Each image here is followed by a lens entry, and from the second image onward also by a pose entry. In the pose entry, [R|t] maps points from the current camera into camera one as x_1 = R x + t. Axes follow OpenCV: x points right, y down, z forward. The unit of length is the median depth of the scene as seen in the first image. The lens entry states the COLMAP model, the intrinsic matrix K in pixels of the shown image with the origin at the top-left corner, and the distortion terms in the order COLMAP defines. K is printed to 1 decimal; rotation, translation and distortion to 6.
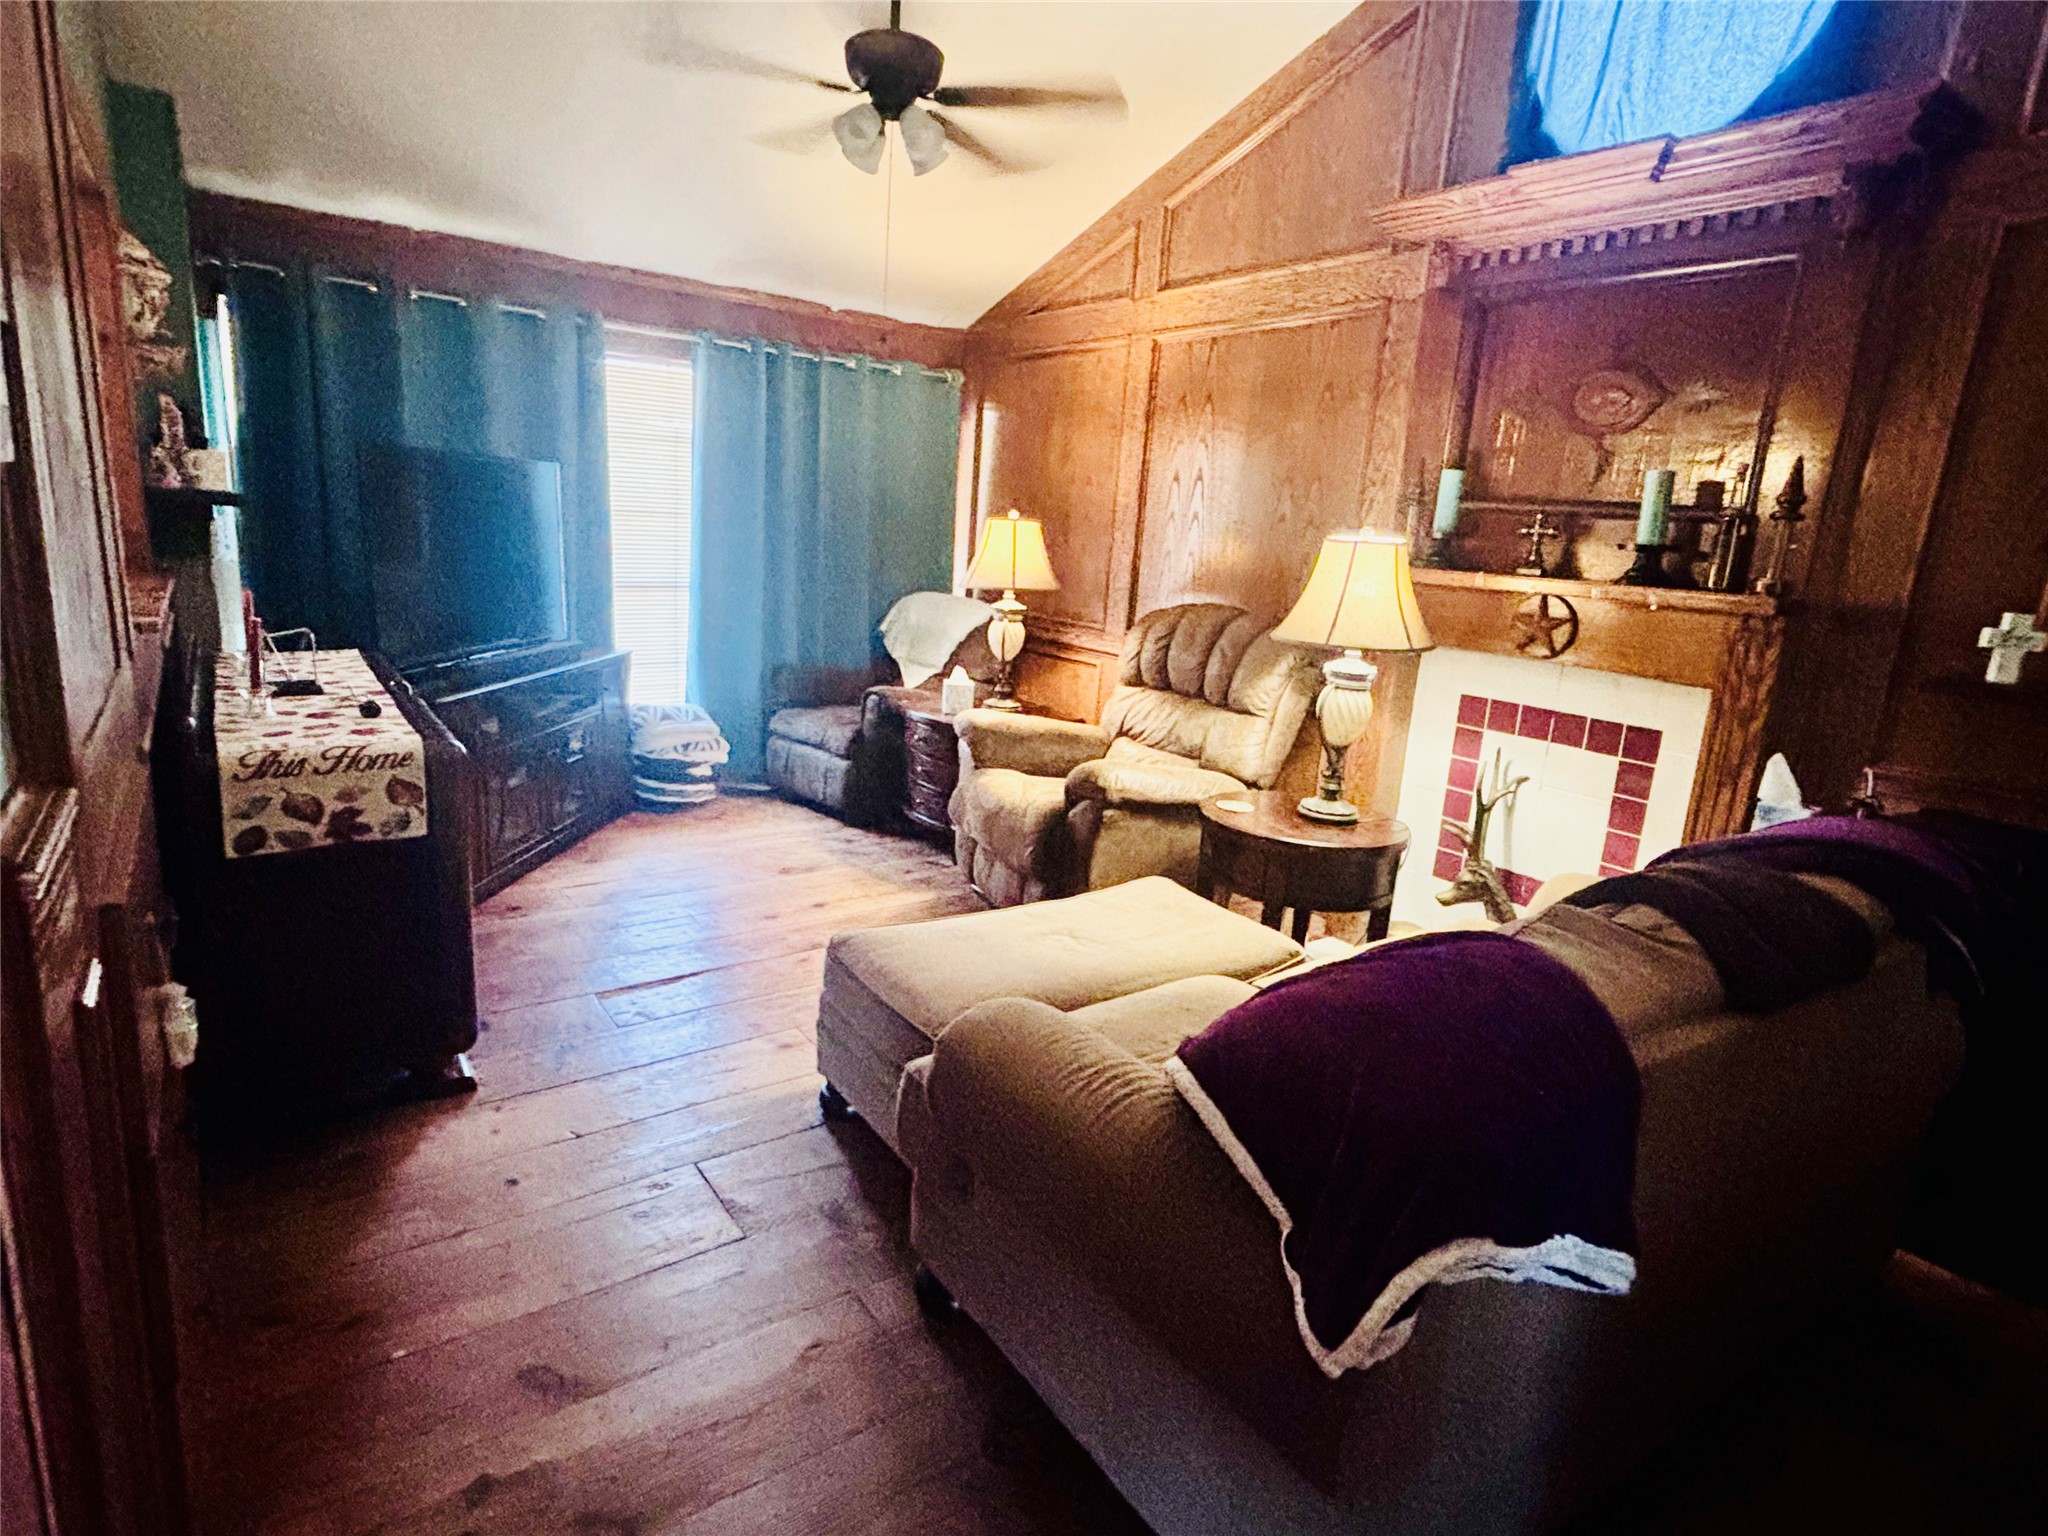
lens RADIAL K [[1085.8, 0, 1006.5], [0, 1085.8, 760.7], [0, 0, 1]] dist [0.004879, -0.000495]
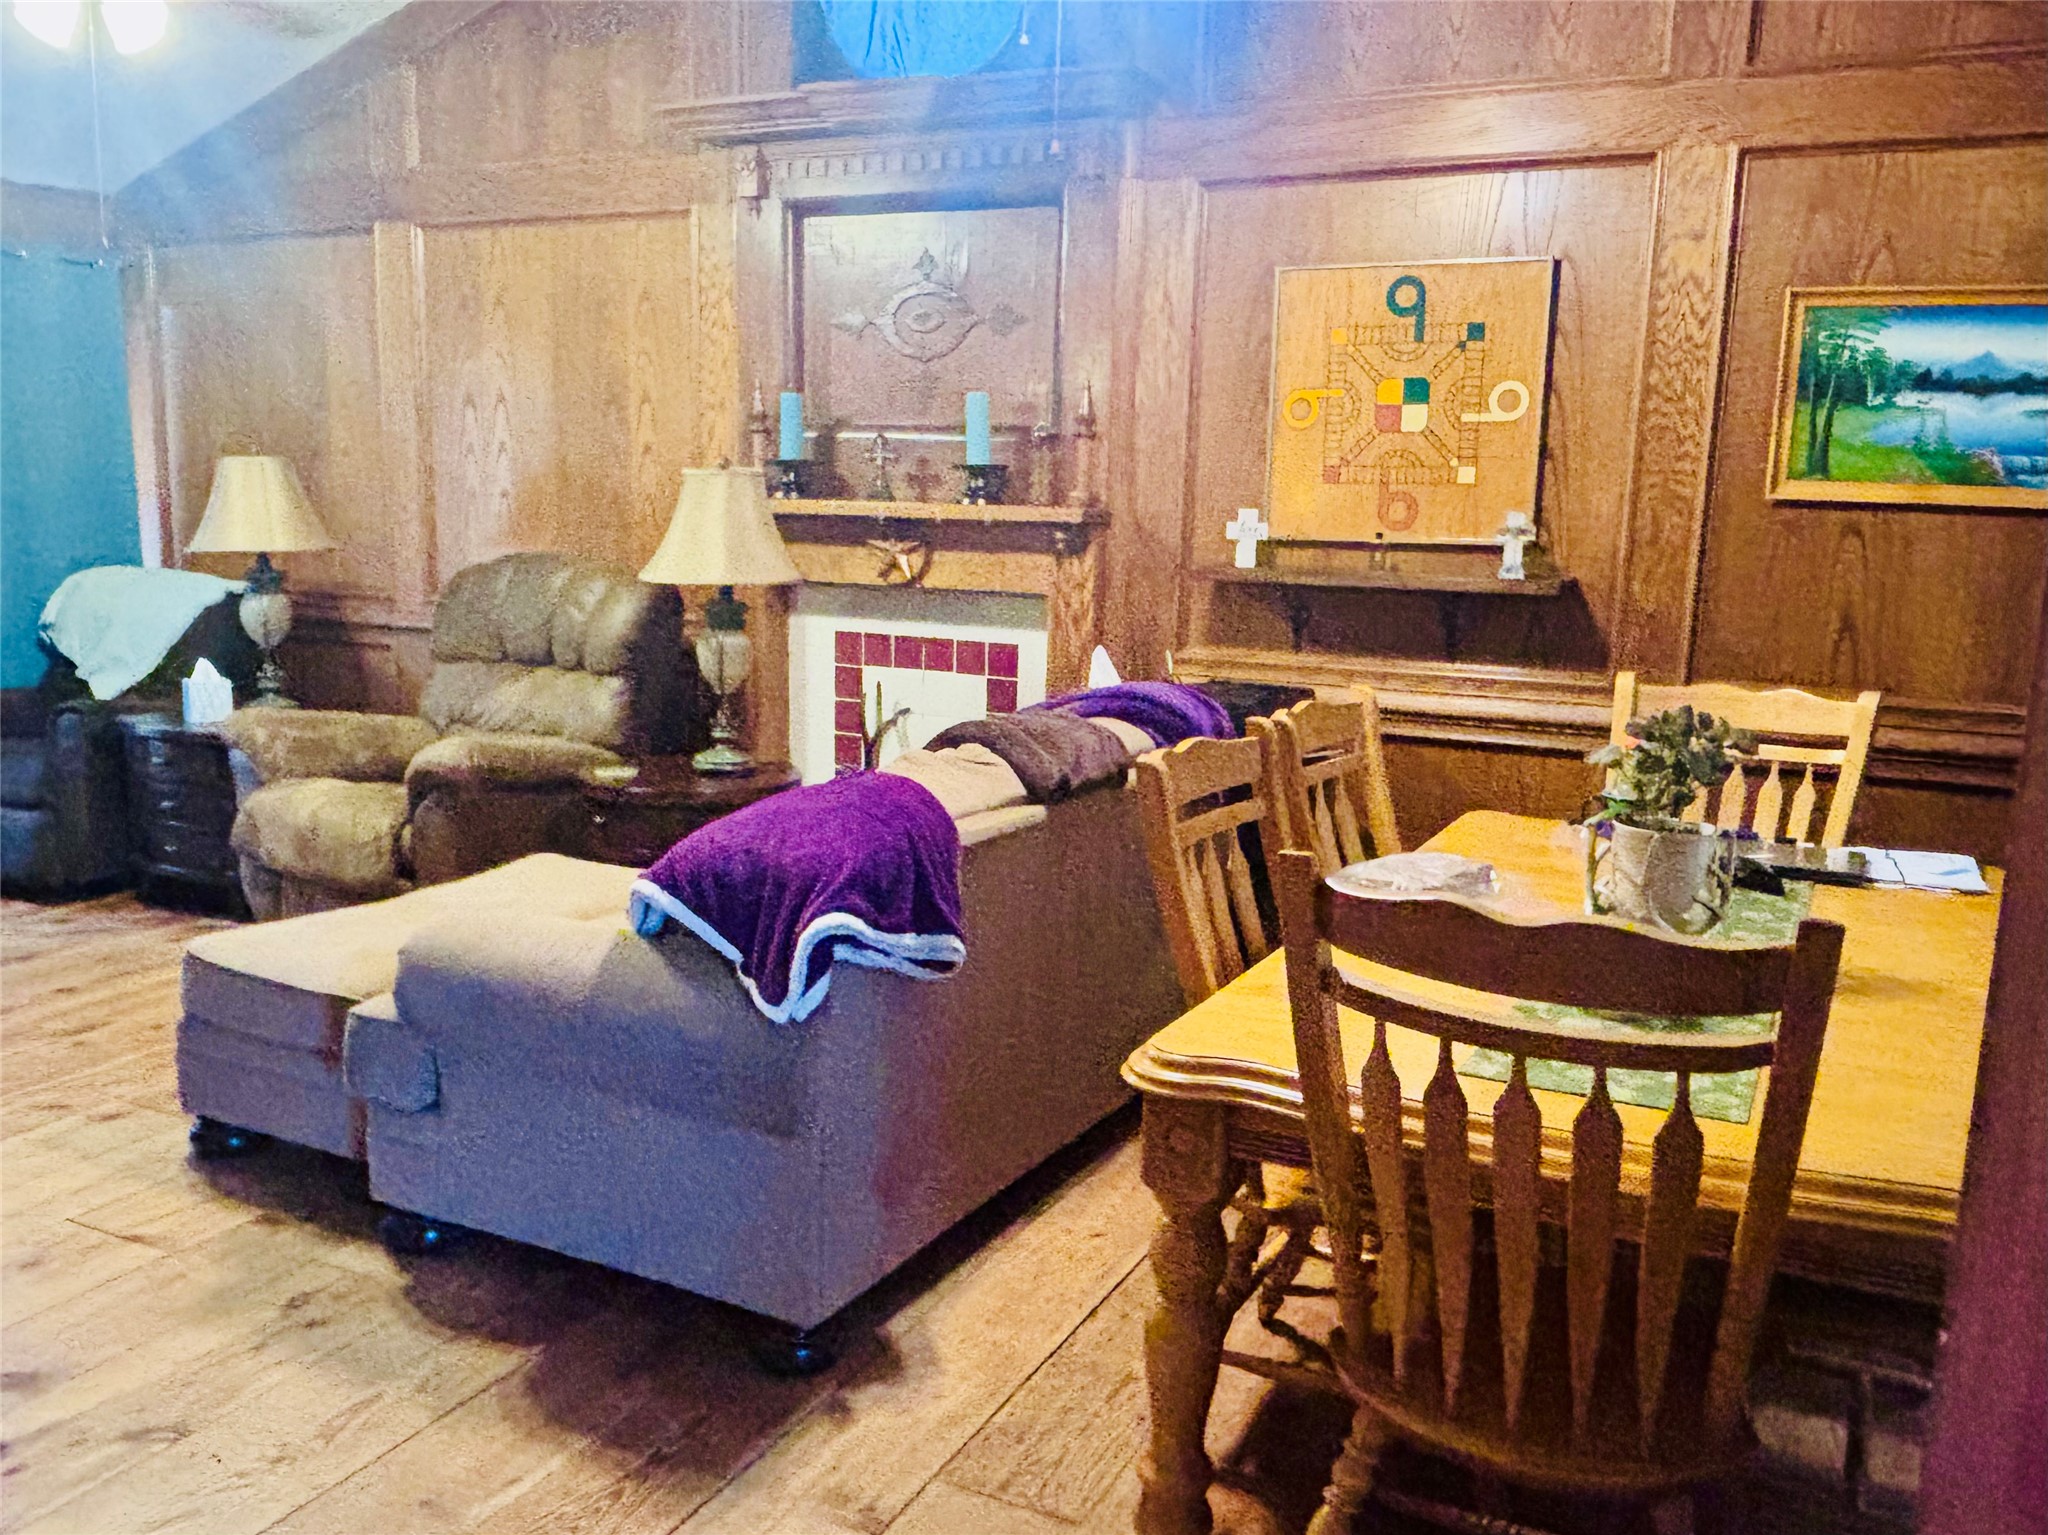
lens RADIAL K [[1675.5, 0, 1019.9], [0, 1675.5, 782.6], [0, 0, 1]] dist [0.040917, -0.025994]
pose [[0.877808, -0.125695, 0.462227, -0.142242], [0.134100, 0.990858, 0.014780, 0.078560], [-0.459858, 0.049011, 0.886639, -0.395614]]
